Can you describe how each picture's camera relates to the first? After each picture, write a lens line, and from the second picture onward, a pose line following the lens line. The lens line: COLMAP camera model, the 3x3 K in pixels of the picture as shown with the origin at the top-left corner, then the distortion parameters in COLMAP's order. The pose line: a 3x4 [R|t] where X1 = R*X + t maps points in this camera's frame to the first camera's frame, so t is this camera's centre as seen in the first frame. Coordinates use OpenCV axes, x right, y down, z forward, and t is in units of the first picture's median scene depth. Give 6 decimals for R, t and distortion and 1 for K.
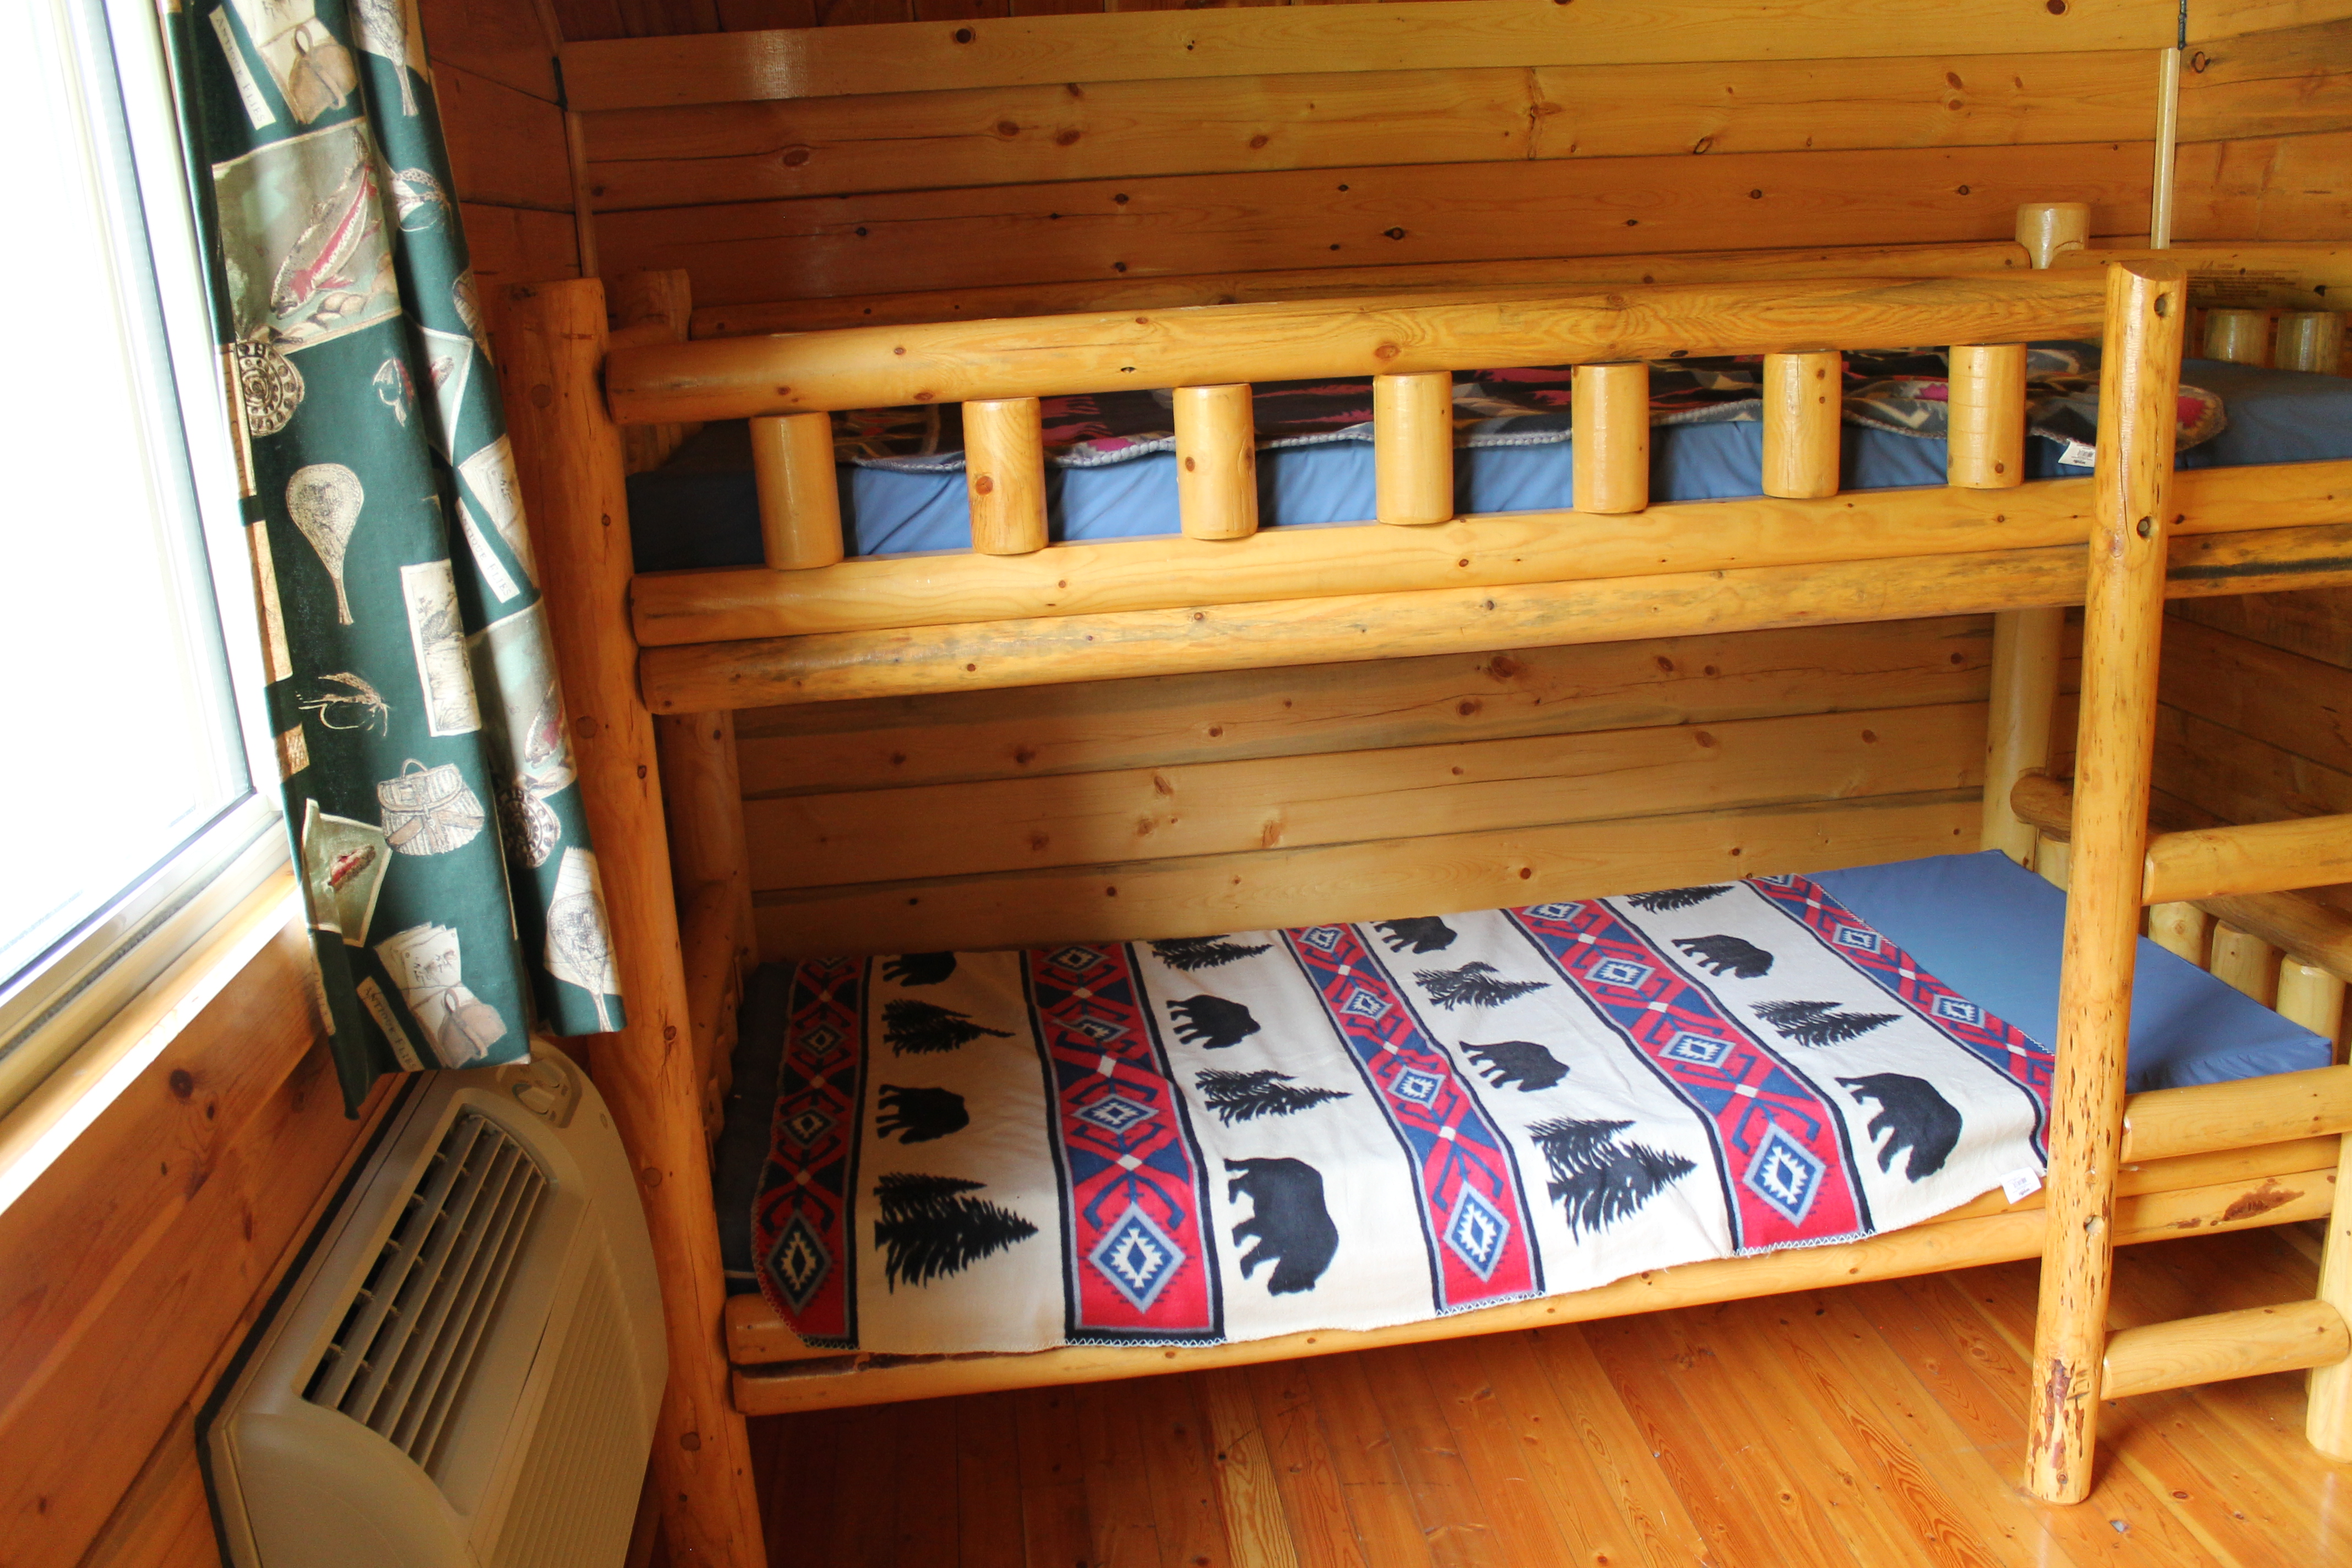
lens RADIAL K [[1964.7, 0, 1159.6], [0, 1964.7, 781.0], [0, 0, 1]] dist [-0.160020, 0.135995]
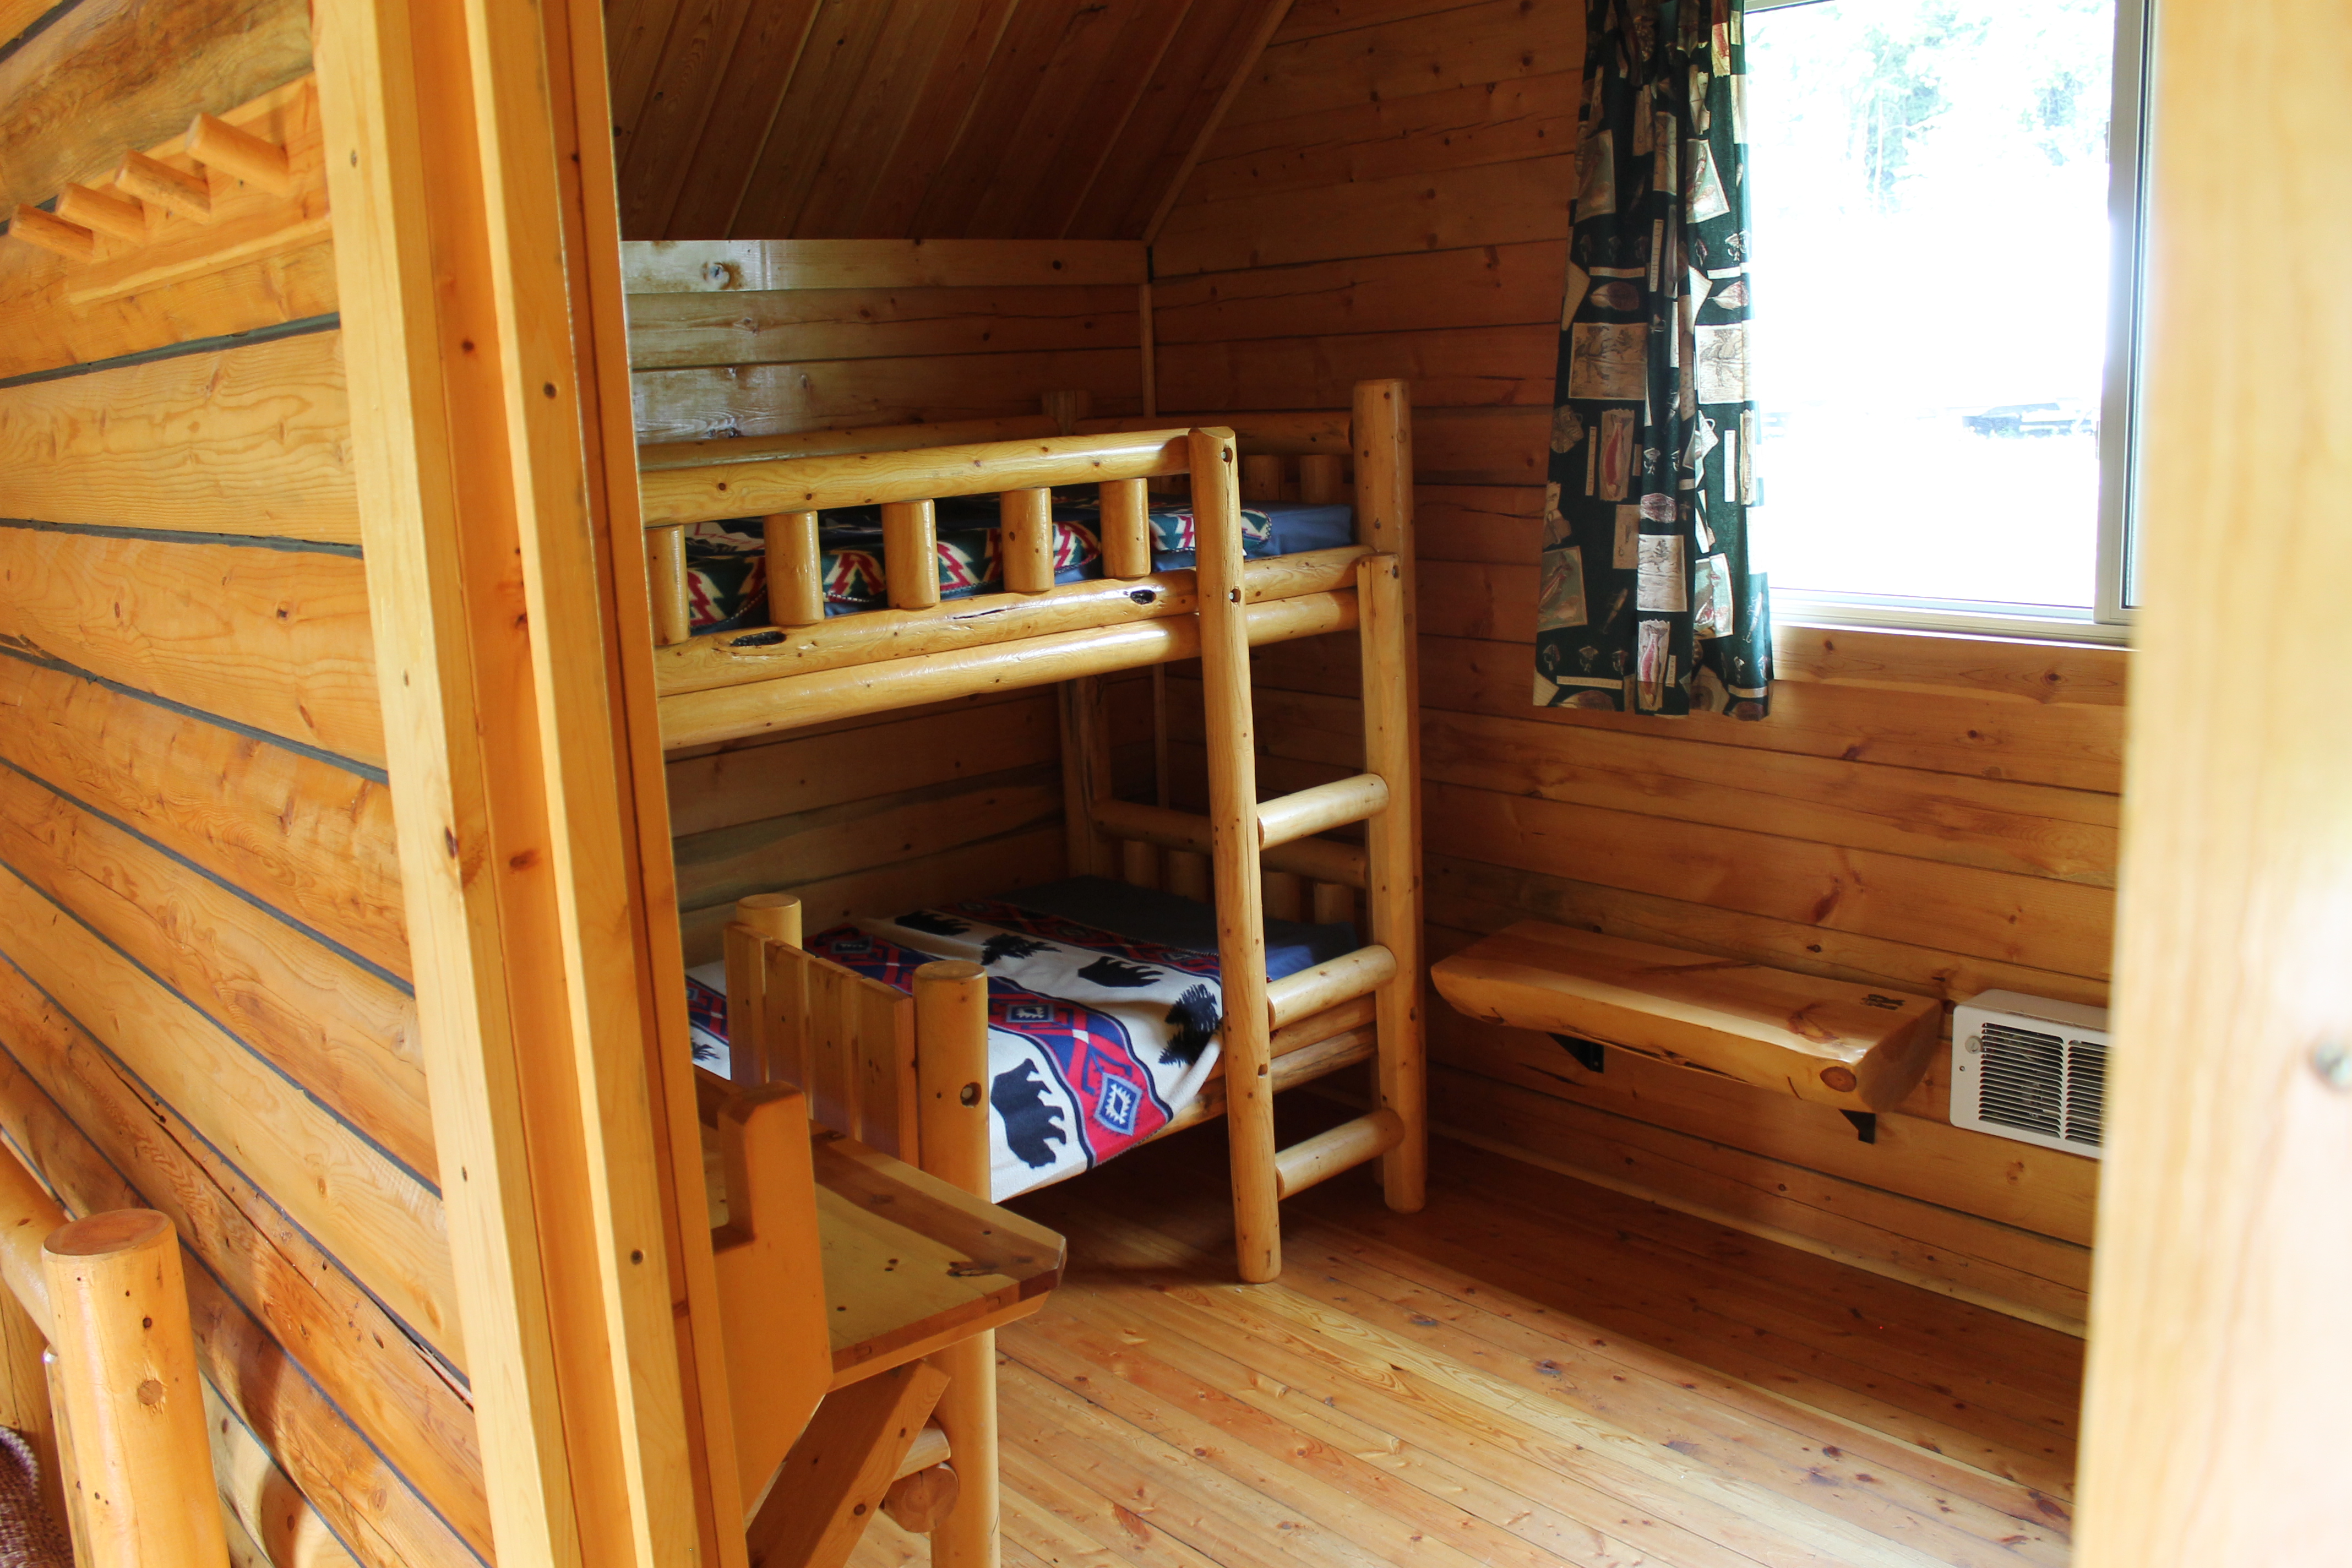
lens RADIAL K [[1964.7, 0, 1159.6], [0, 1964.7, 781.0], [0, 0, 1]] dist [-0.160020, 0.135995]
pose [[0.773034, -0.089789, 0.627978, -0.671323], [0.151893, 0.987335, -0.045809, 0.072088], [-0.615911, 0.130798, 0.776882, -0.137139]]
